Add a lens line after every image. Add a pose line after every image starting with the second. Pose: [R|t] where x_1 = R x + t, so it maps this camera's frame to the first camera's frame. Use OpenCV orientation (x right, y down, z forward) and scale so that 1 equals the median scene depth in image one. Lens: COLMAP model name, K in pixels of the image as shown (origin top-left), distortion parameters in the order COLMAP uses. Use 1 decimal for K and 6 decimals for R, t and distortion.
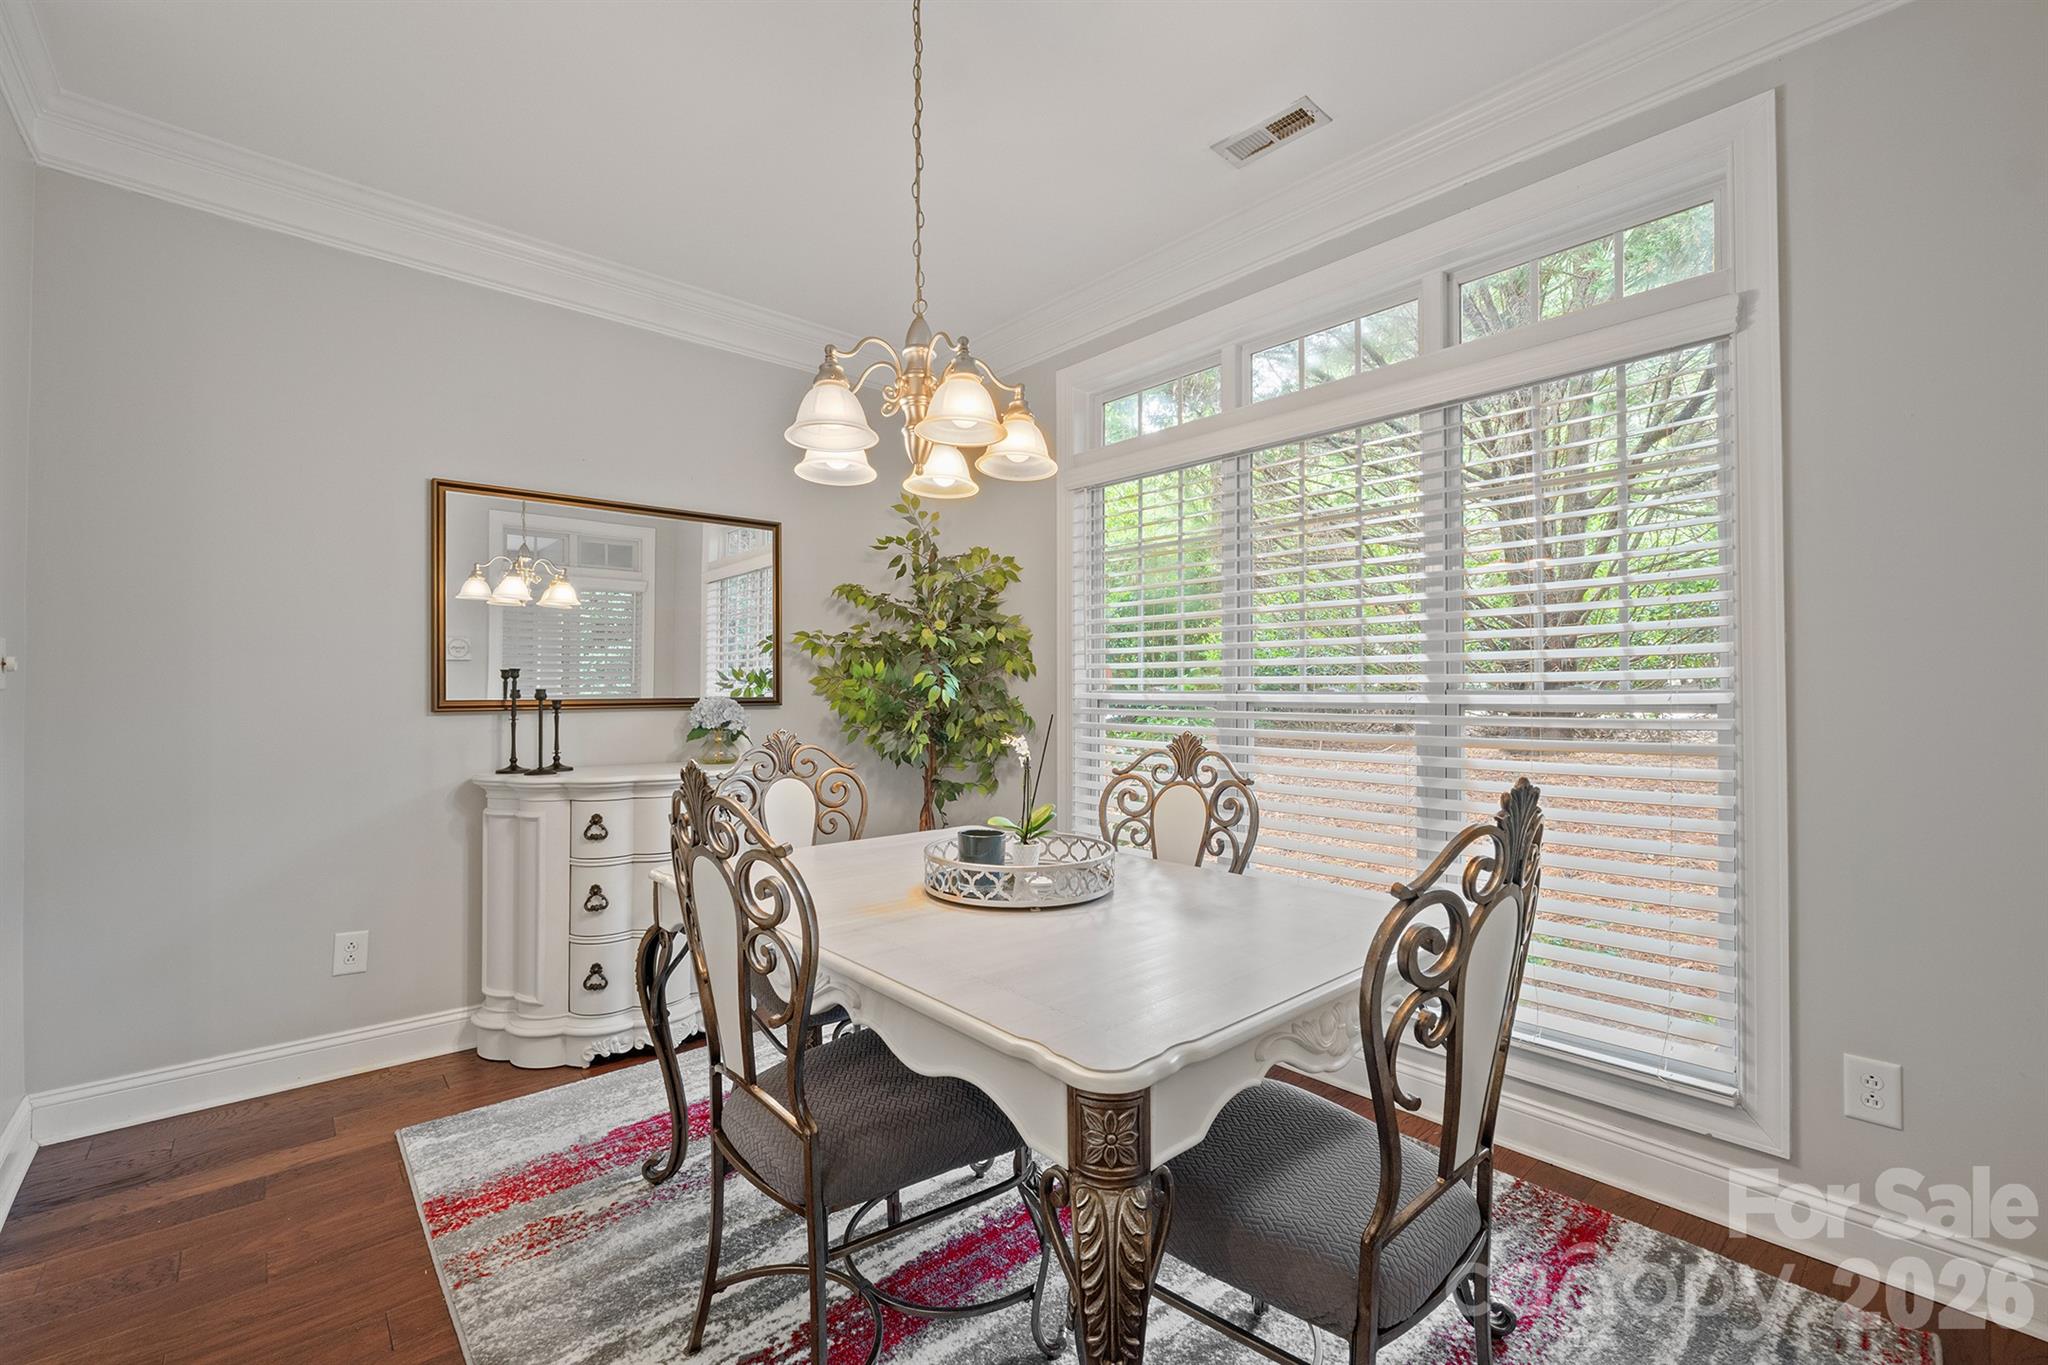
lens RADIAL K [[875.1, 0, 1026.7], [0, 875.1, 684.0], [0, 0, 1]] dist [-0.004146, -0.001103]
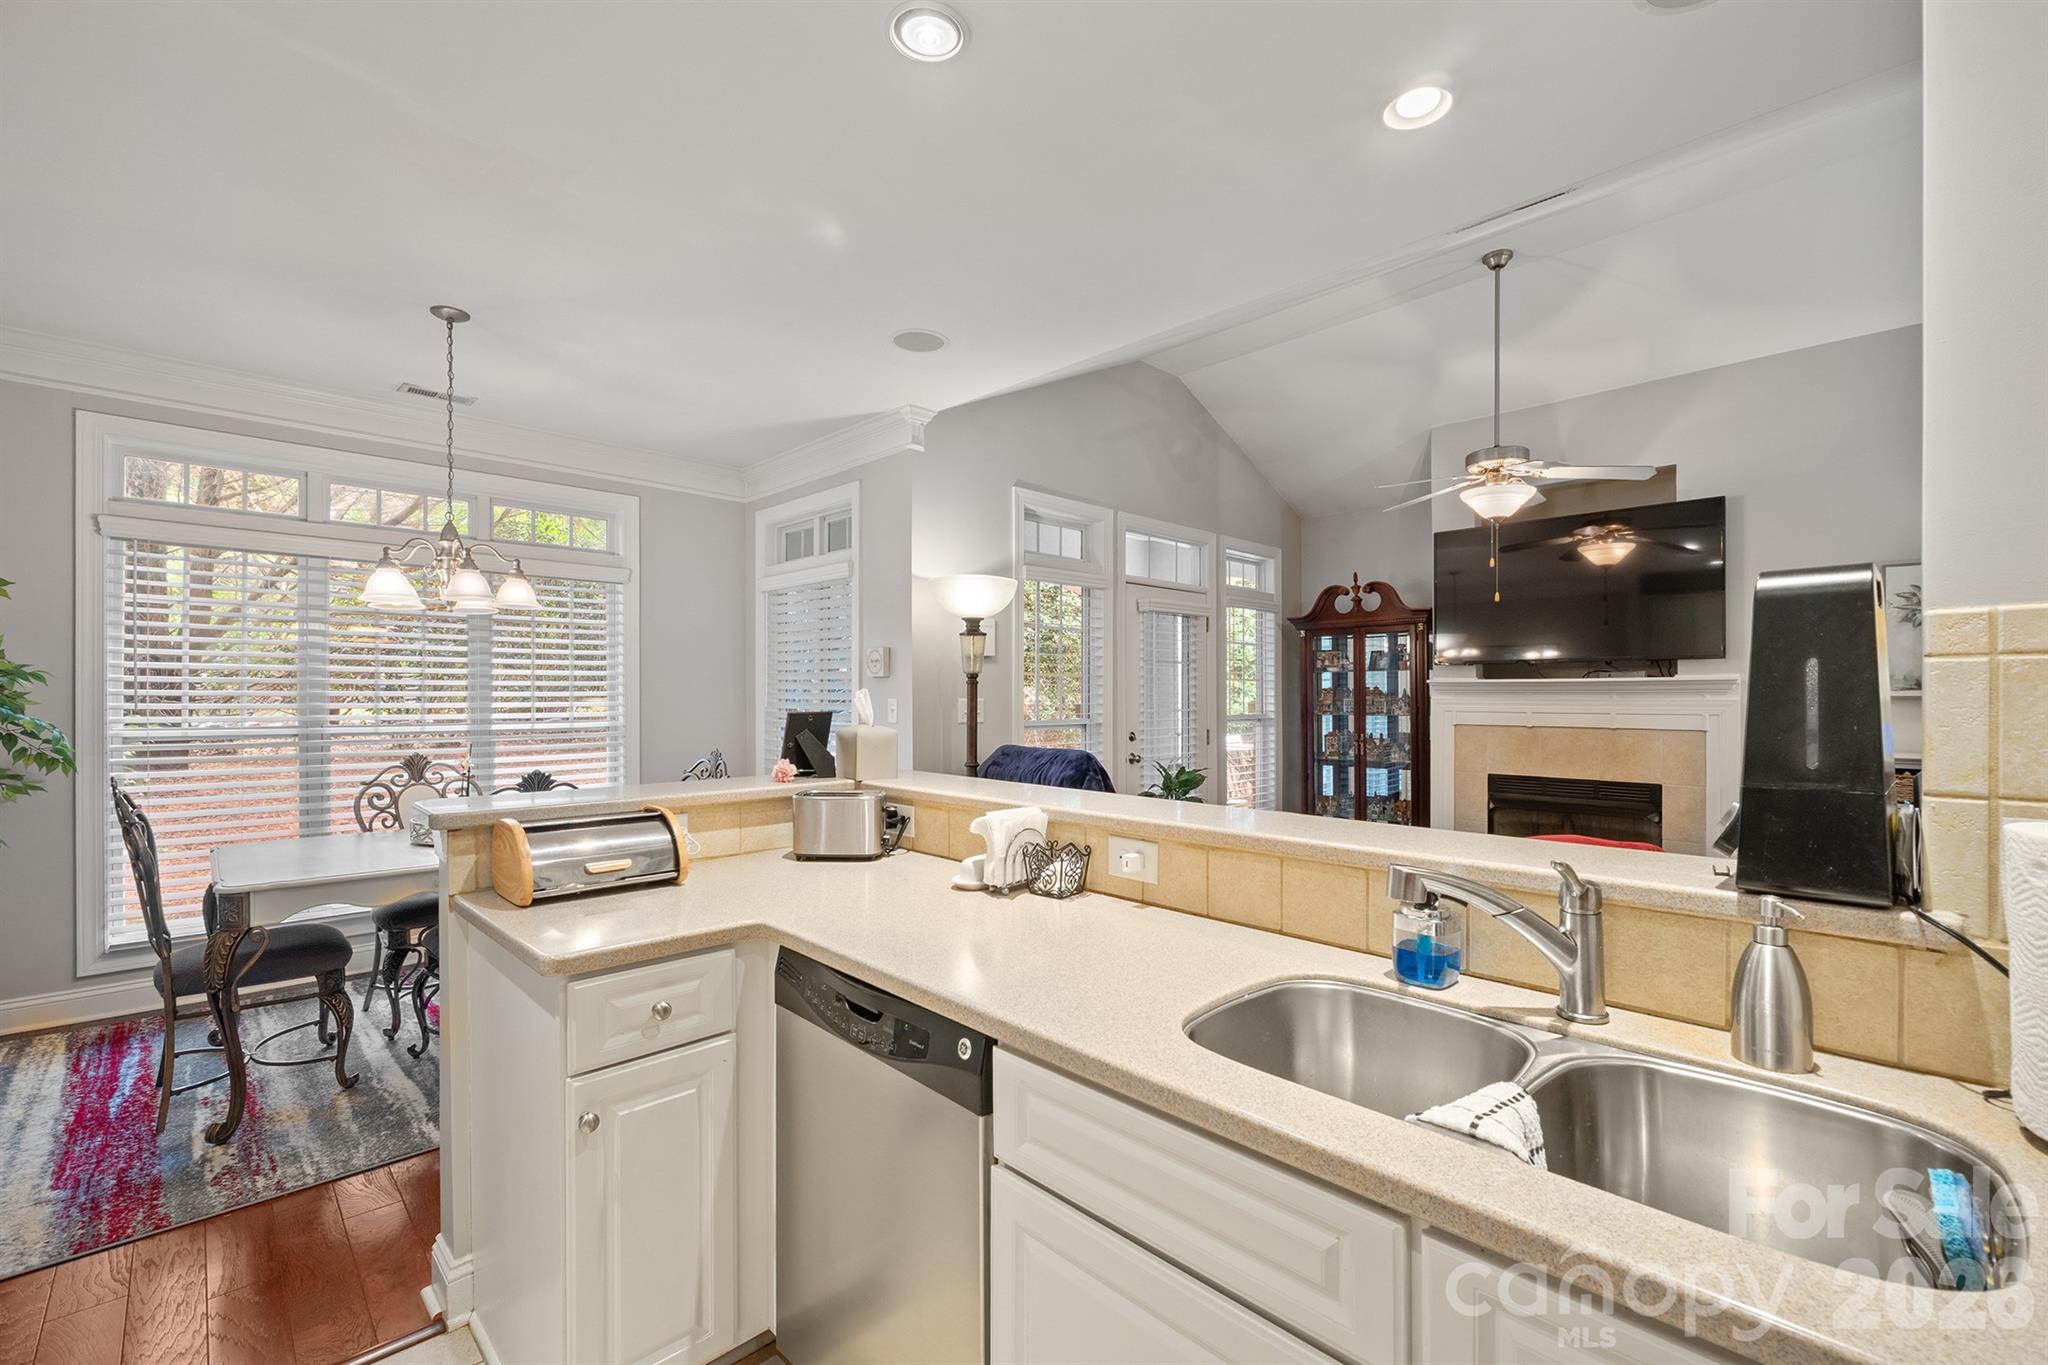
lens RADIAL K [[875.1, 0, 1025.5], [0, 875.1, 686.3], [0, 0, 1]] dist [-0.004146, -0.001103]
pose [[-0.048585, 0.011189, 0.998756, -1.494225], [-0.004871, 0.999923, -0.011439, -0.057579], [-0.998807, -0.005421, -0.048527, -0.068171]]
